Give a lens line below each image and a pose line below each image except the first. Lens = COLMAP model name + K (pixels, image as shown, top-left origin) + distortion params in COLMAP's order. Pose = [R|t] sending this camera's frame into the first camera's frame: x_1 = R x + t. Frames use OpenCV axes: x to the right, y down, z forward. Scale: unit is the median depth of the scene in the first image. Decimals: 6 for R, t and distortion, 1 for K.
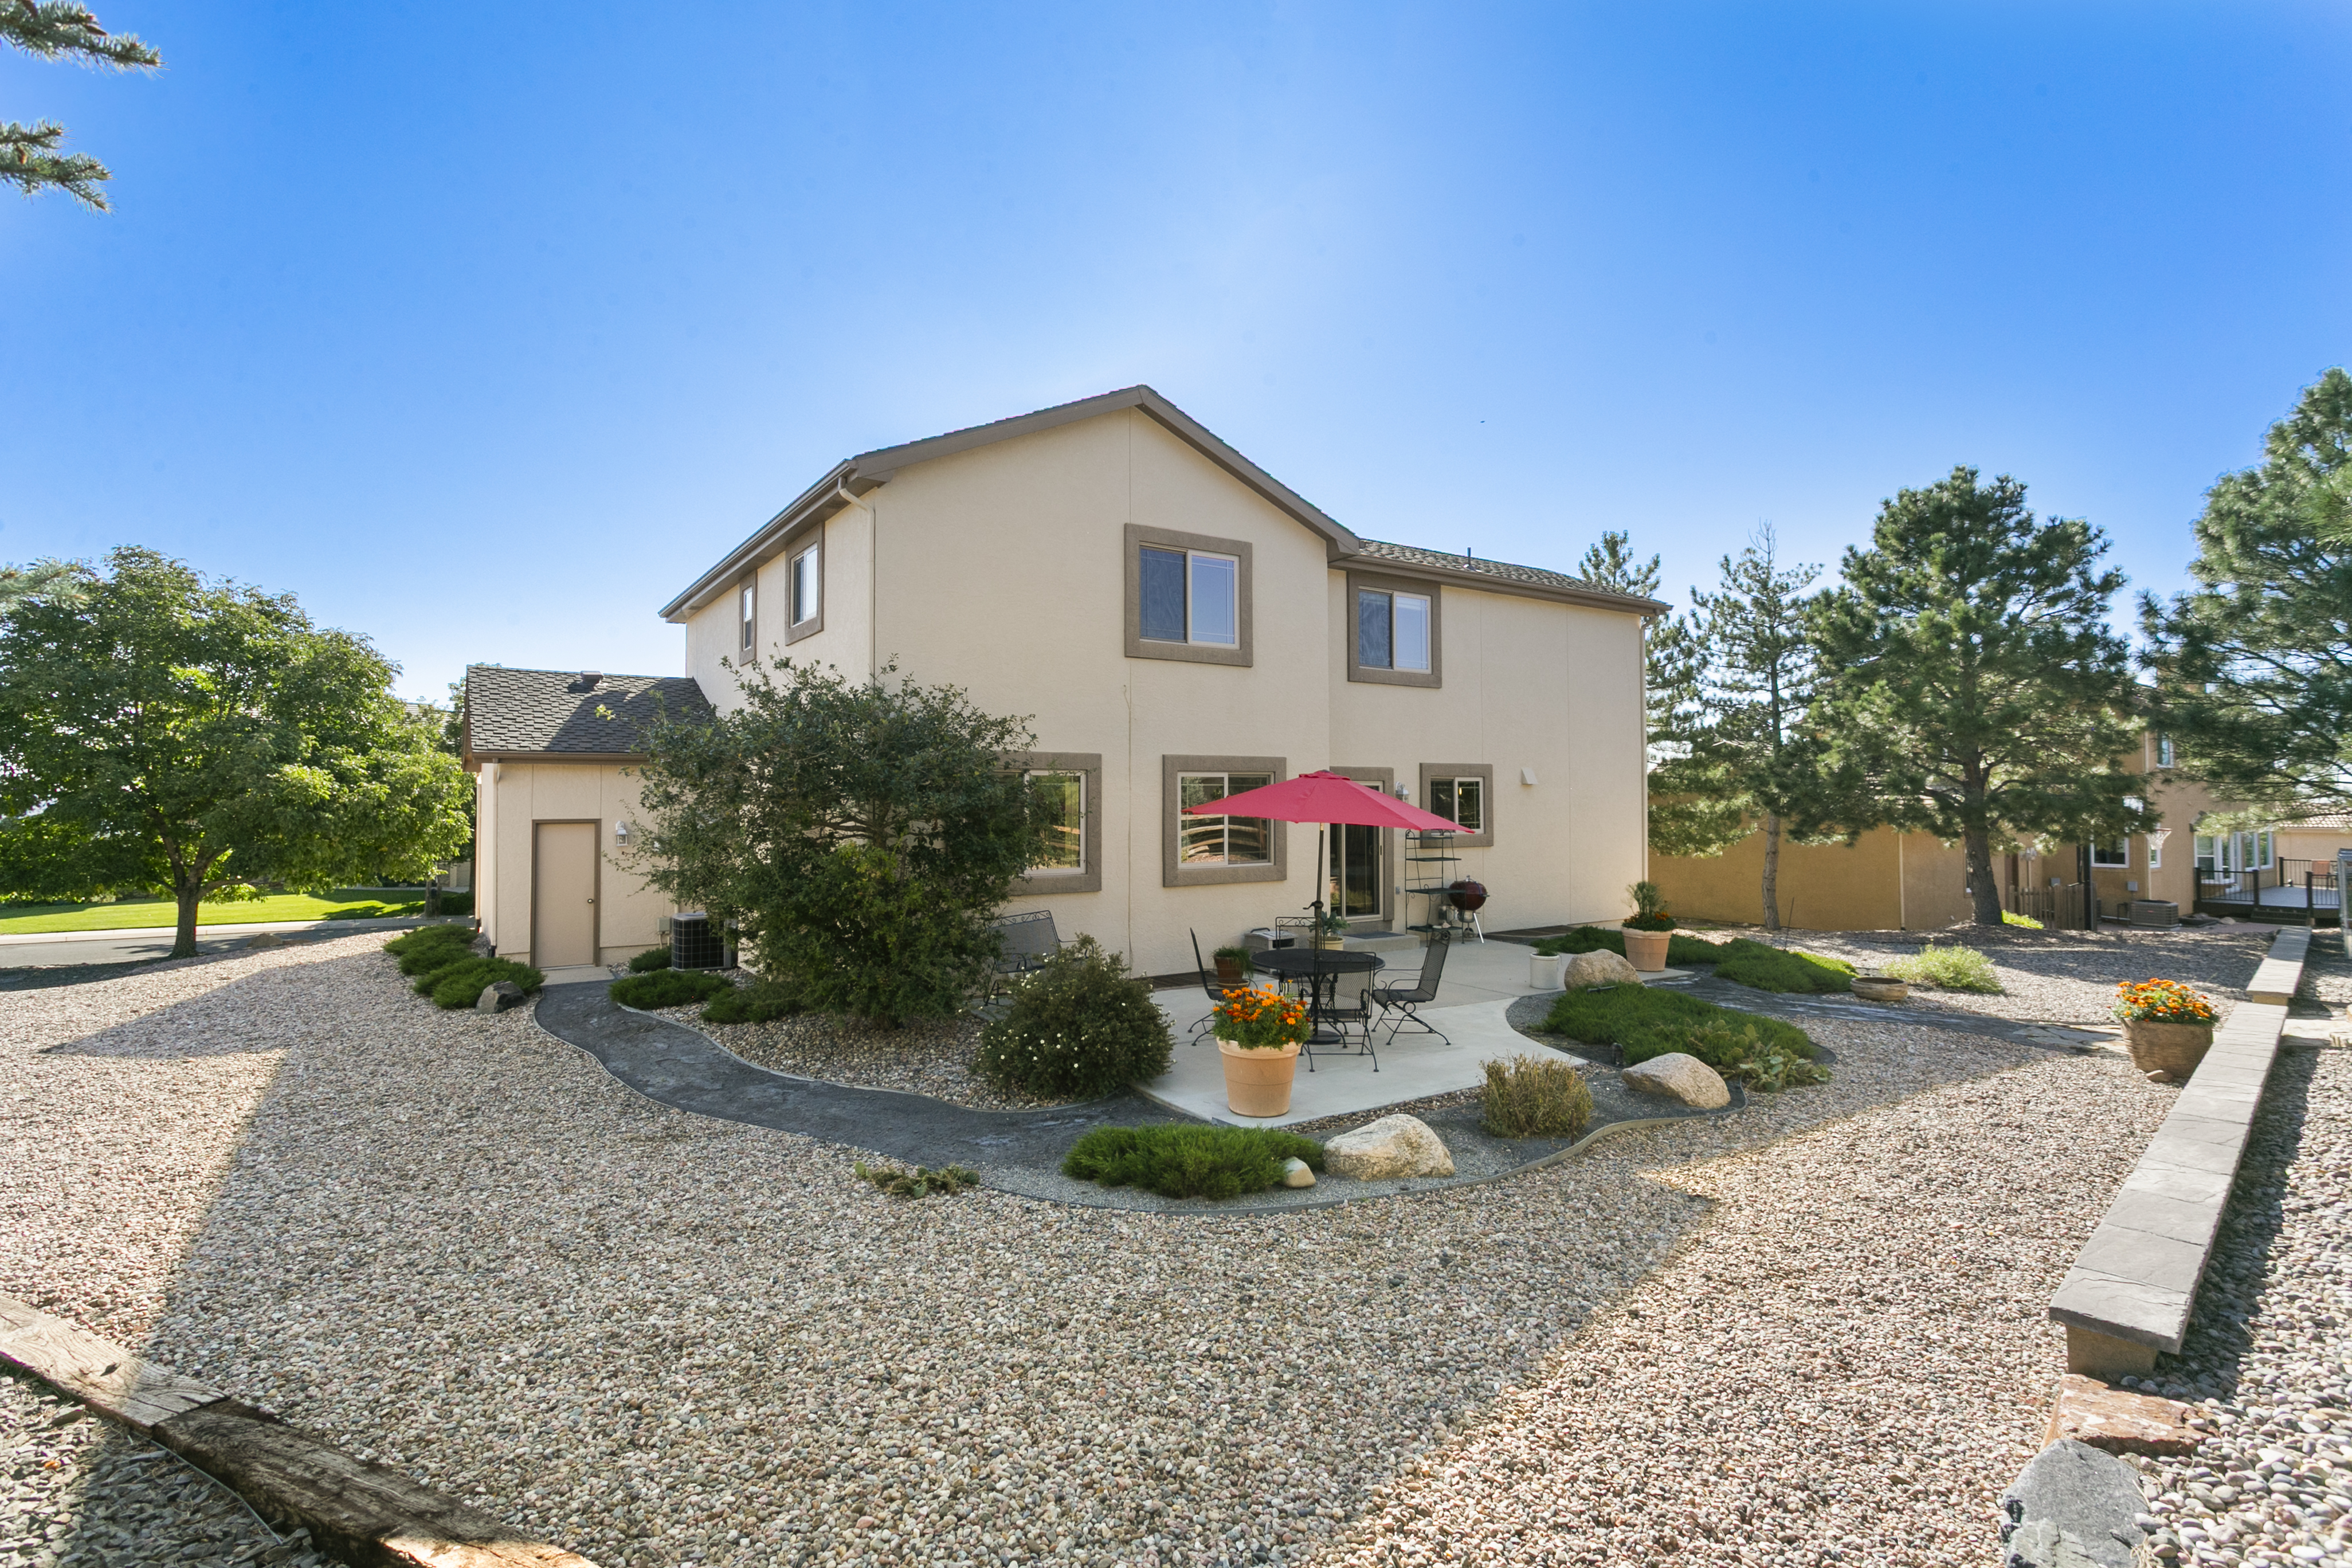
lens RADIAL K [[1096.9, 0, 1156.2], [0, 1096.9, 776.6], [0, 0, 1]] dist [0.001426, -0.000035]
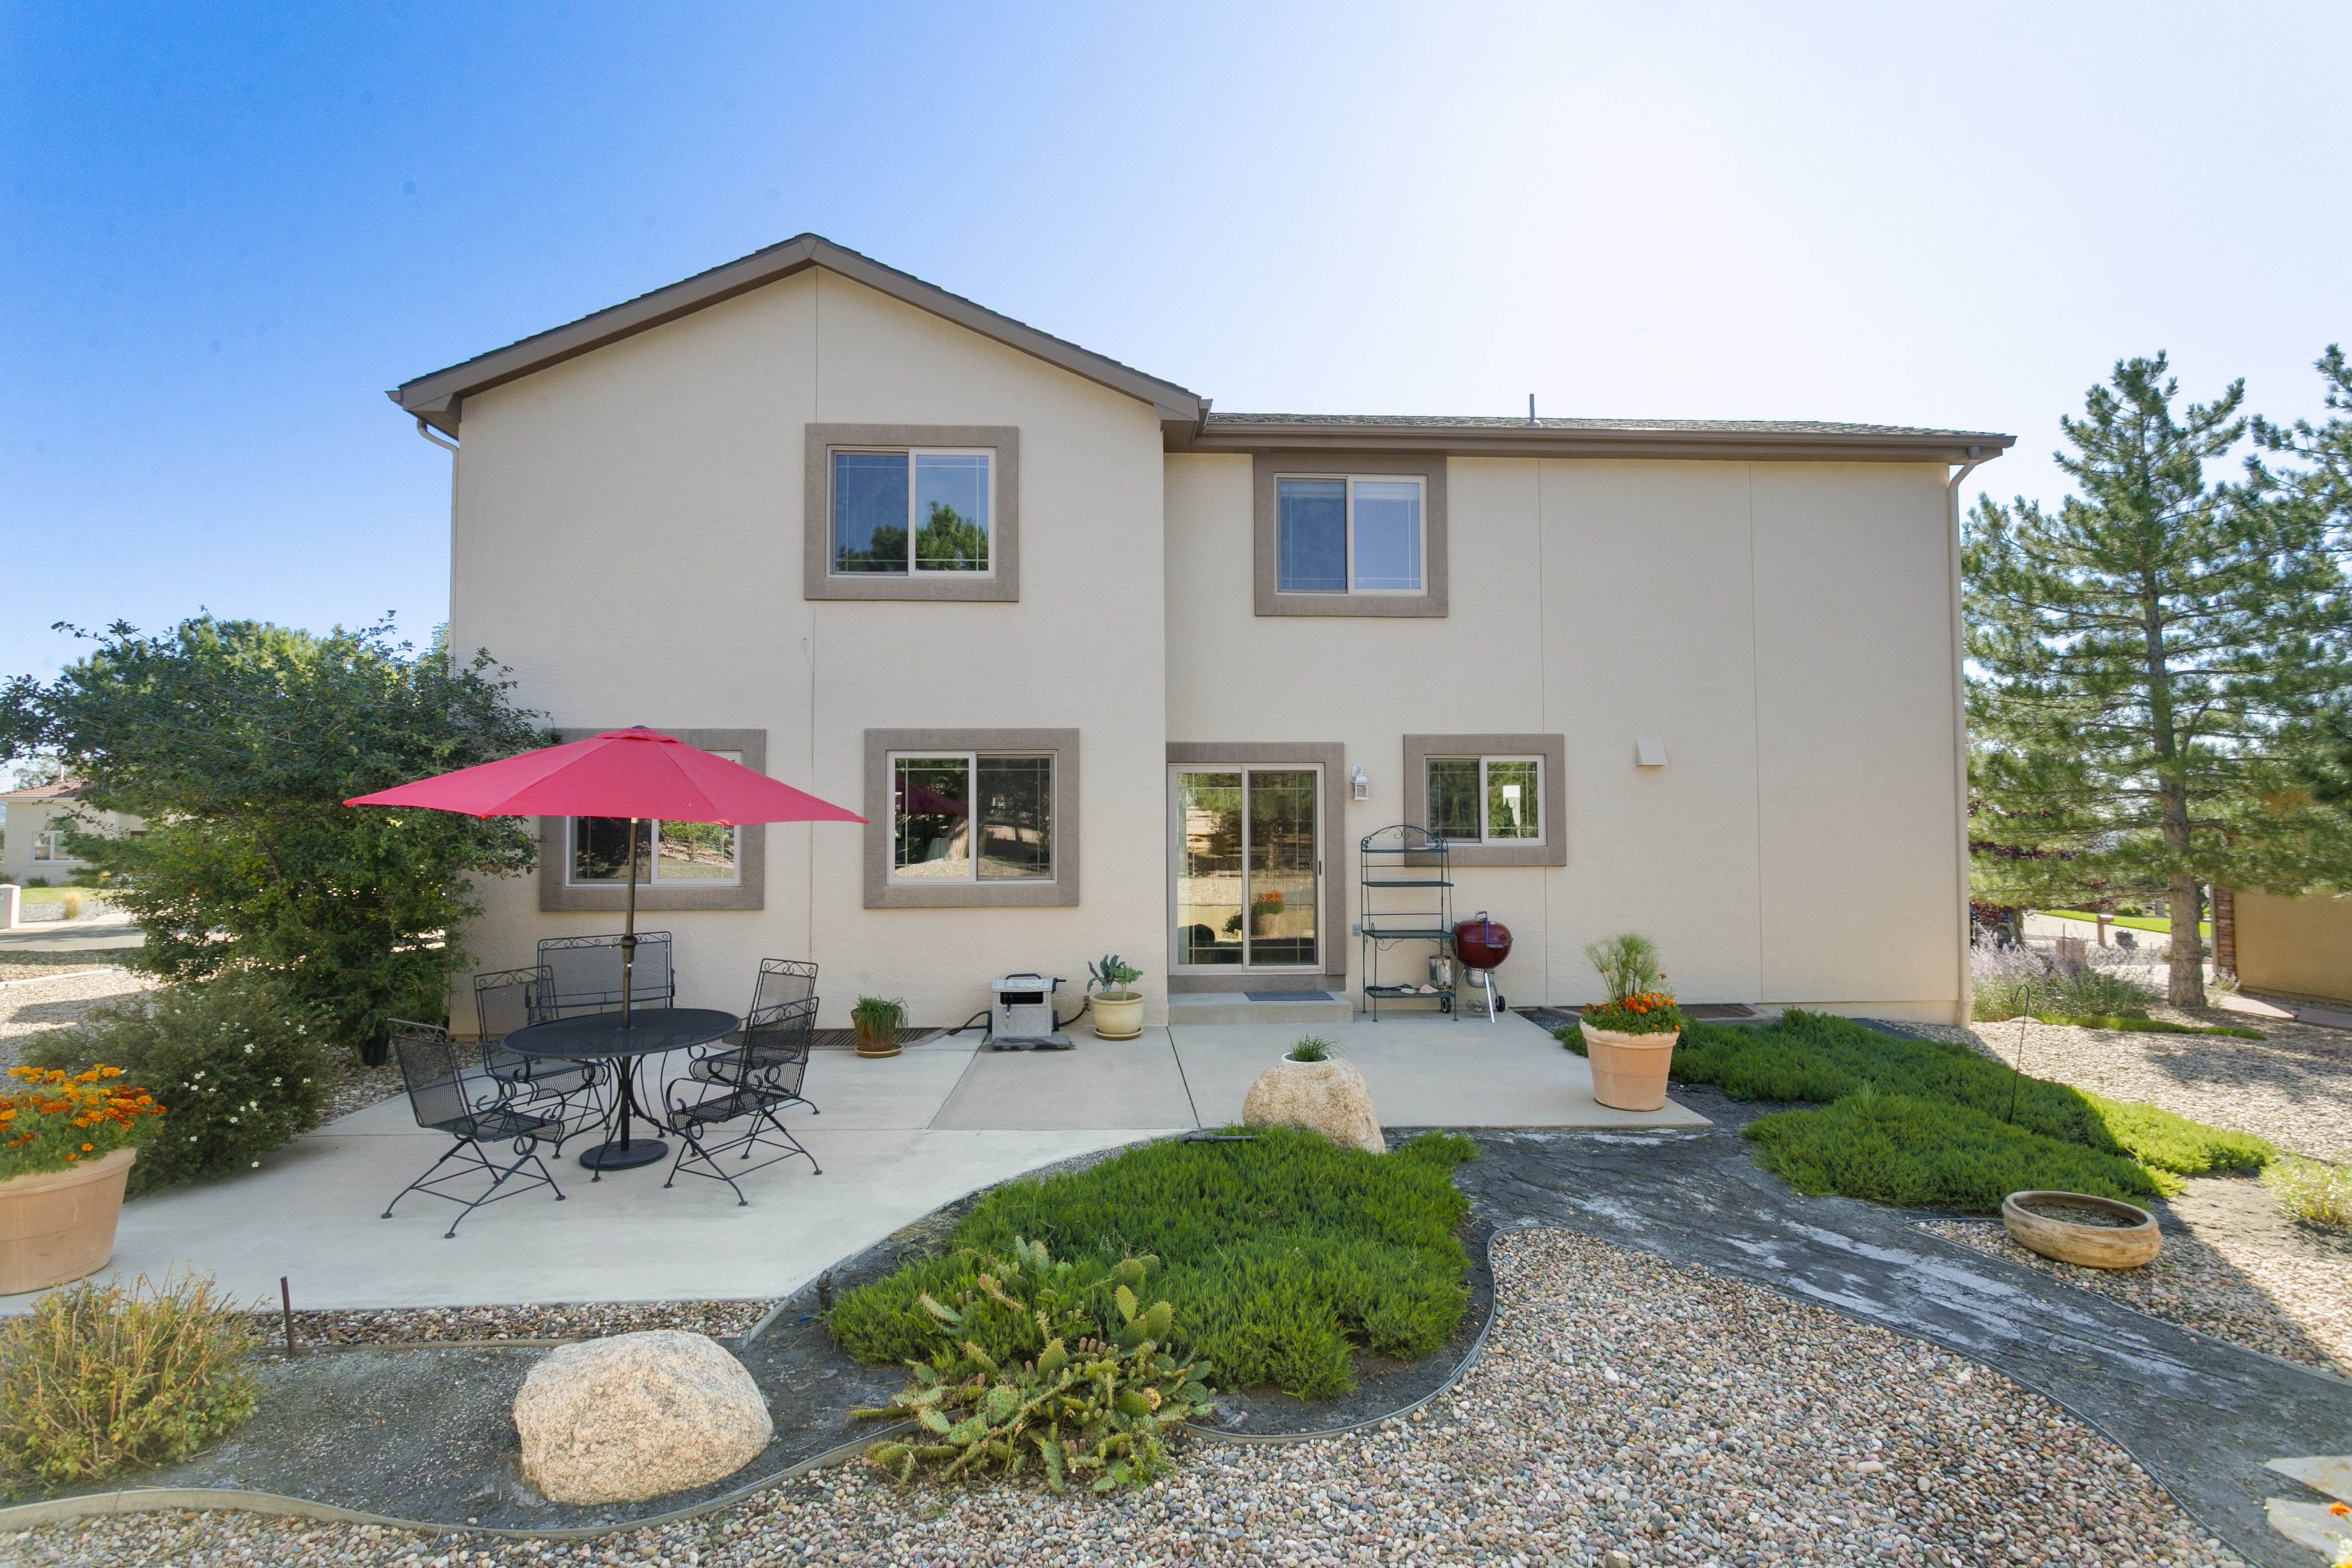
lens RADIAL K [[1064.5, 0, 1176.0], [0, 1064.5, 784.0], [0, 0, 1]] dist [0.000132, -0.000253]
pose [[0.865135, -0.011567, -0.501406, 0.515038], [0.011460, 0.999929, -0.003294, 0.020391], [0.501408, -0.002897, 0.865206, 0.457971]]
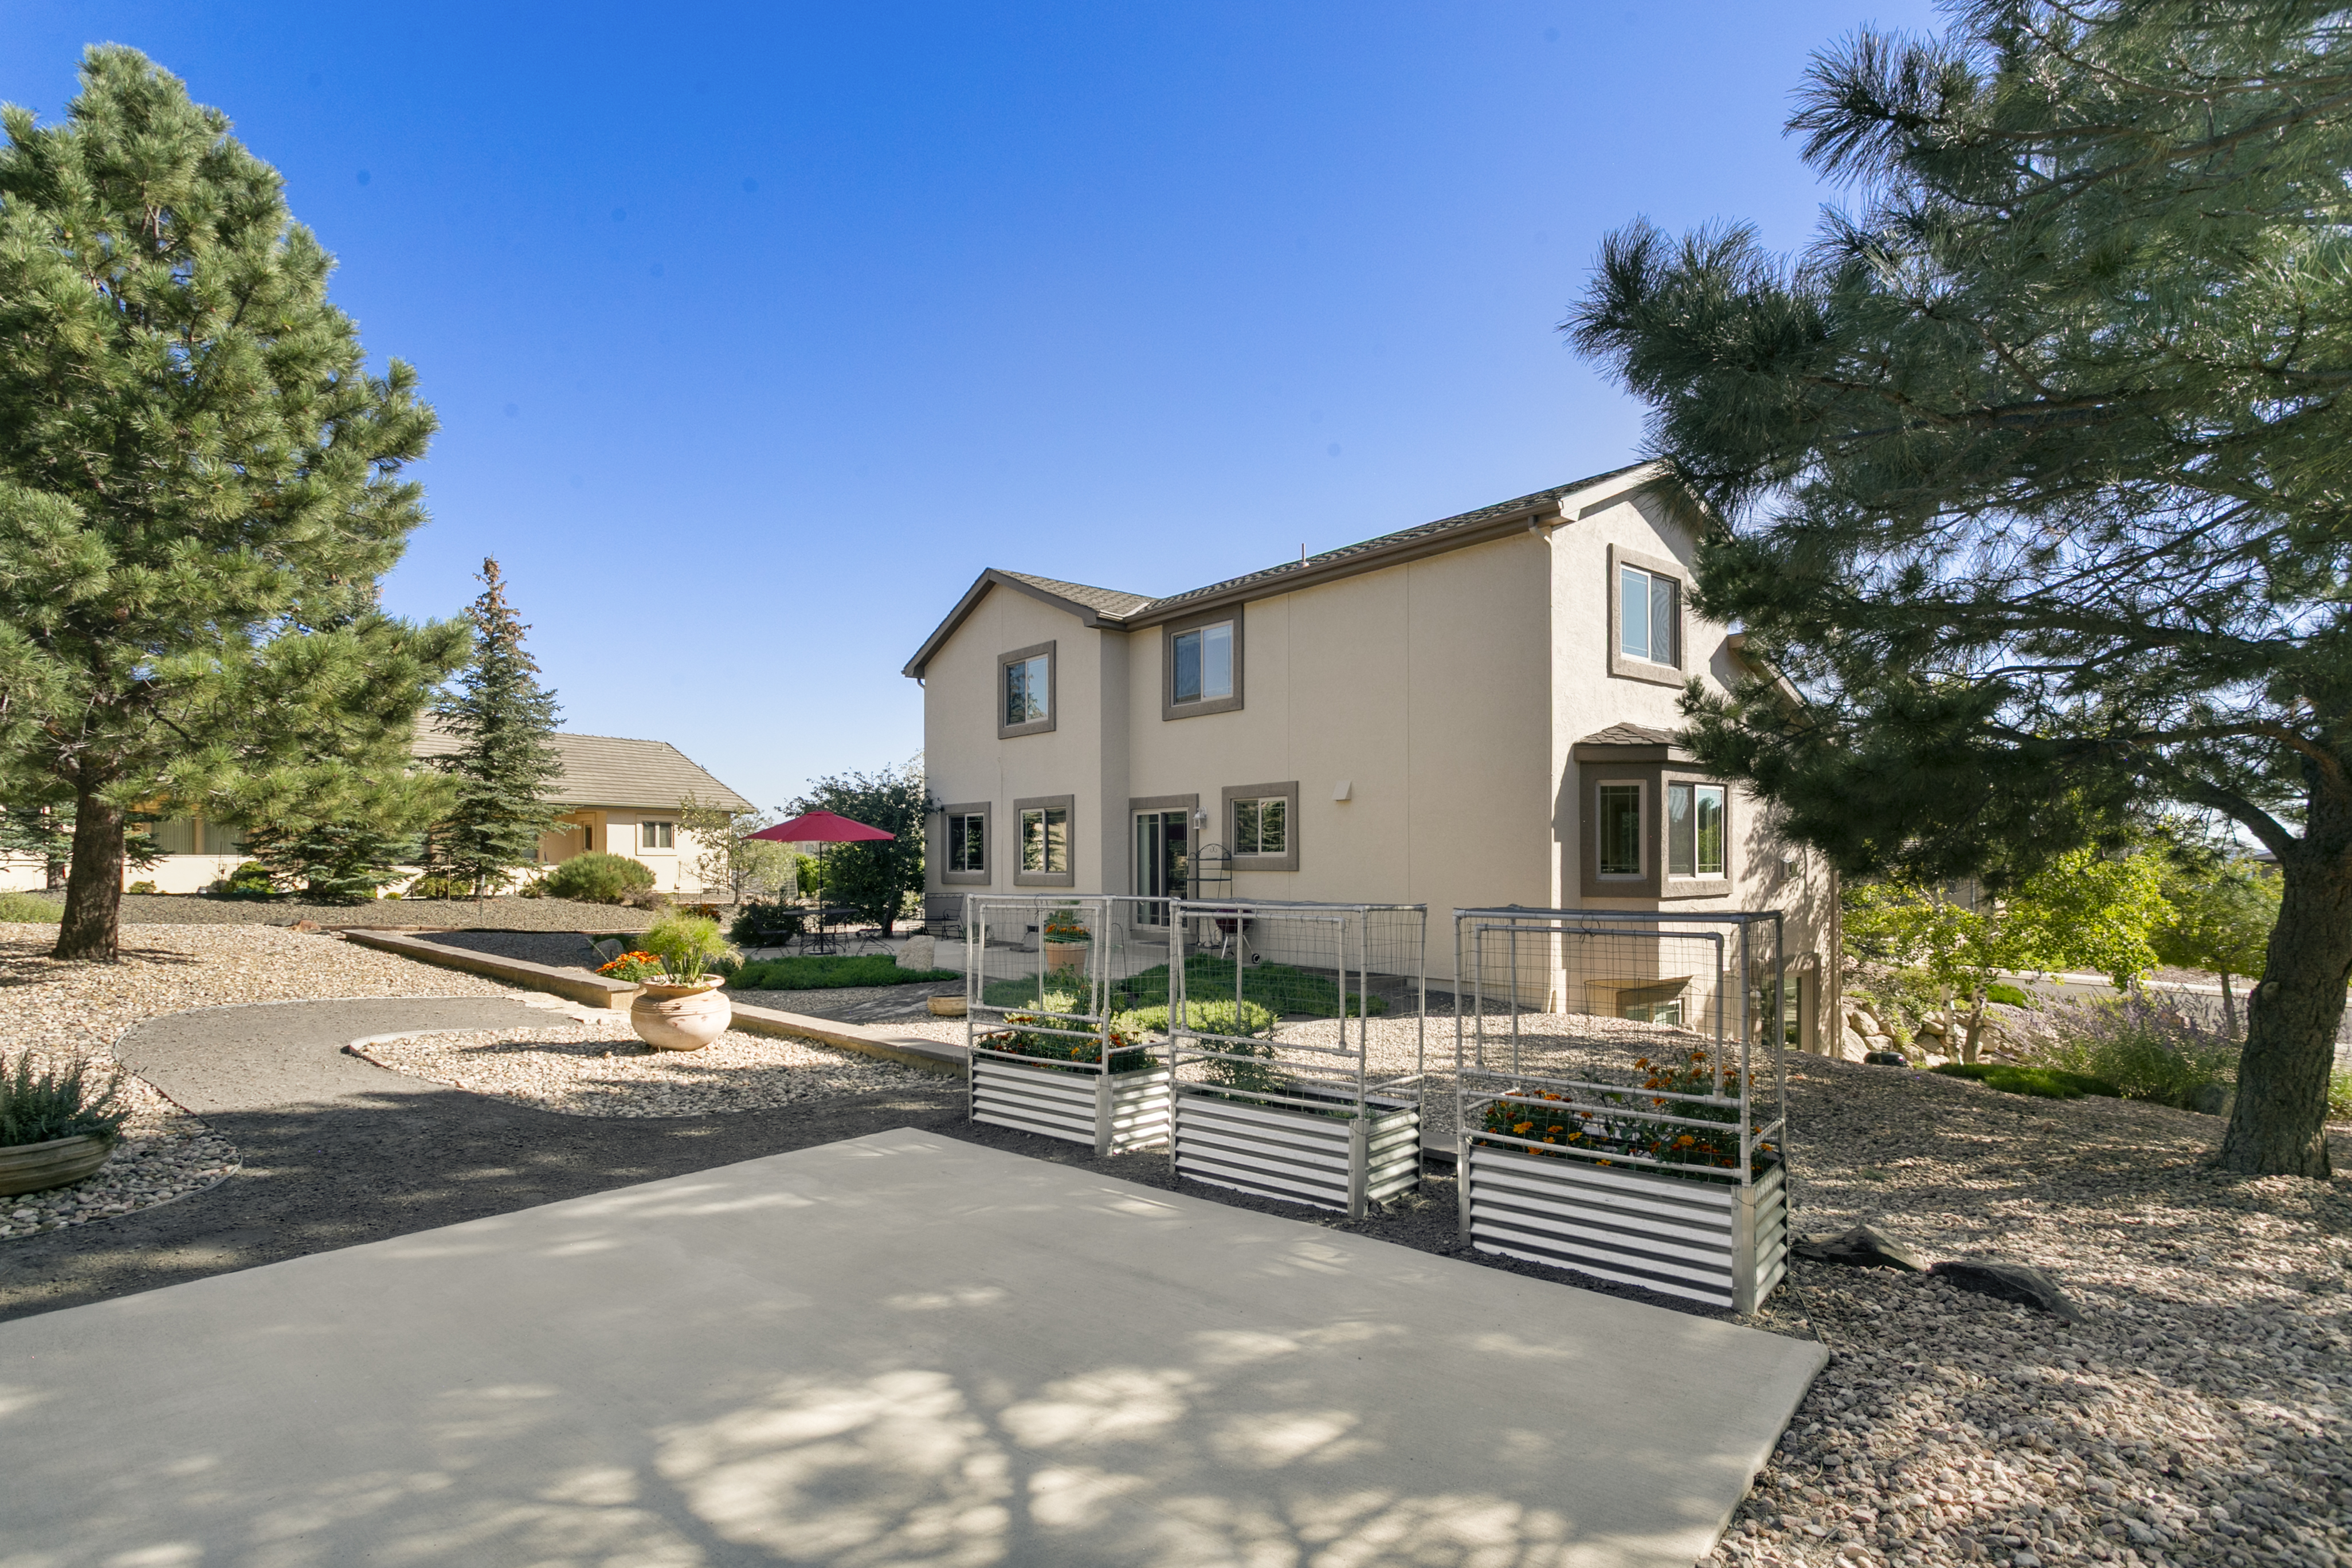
lens RADIAL K [[1096.9, 0, 1156.2], [0, 1096.9, 776.6], [0, 0, 1]] dist [0.001426, -0.000035]
pose [[0.125289, -0.058529, -0.990392, 1.464146], [0.032038, 0.997976, -0.054924, 0.038675], [0.991603, -0.024848, 0.126910, 0.947690]]
